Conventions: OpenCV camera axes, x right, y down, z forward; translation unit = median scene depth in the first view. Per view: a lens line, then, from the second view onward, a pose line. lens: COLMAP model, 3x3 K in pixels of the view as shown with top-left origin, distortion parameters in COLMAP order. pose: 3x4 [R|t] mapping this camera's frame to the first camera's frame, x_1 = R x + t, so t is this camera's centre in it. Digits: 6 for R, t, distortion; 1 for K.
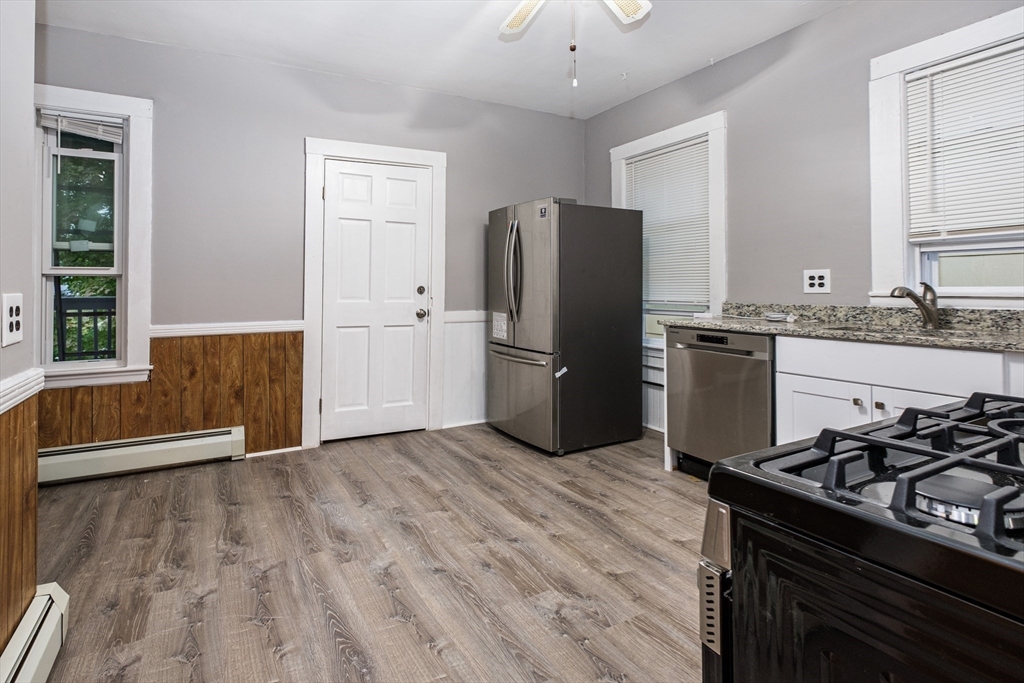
lens RADIAL K [[539.8, 0, 510.8], [0, 539.8, 324.9], [0, 0, 1]] dist [-0.001426, -0.000663]
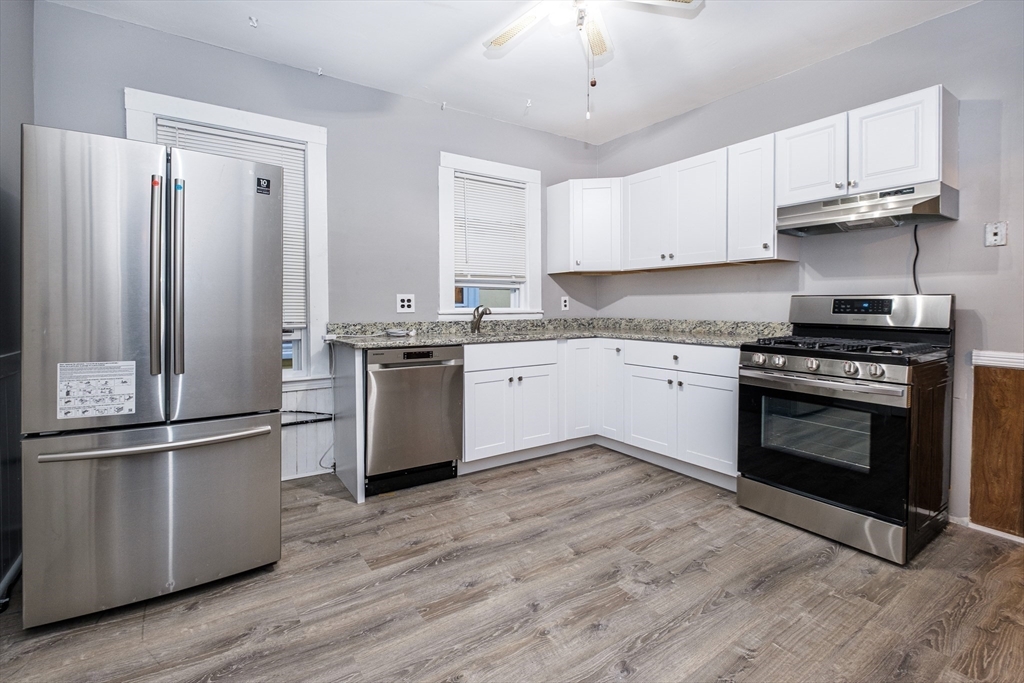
lens RADIAL K [[454.1, 0, 503.2], [0, 454.1, 340.3], [0, 0, 1]] dist [-0.002665, -0.000460]
pose [[-0.069324, -0.068869, 0.995214, -0.569394], [0.067686, 0.994991, 0.073569, -0.061075], [-0.995295, 0.072462, -0.064315, 0.905346]]
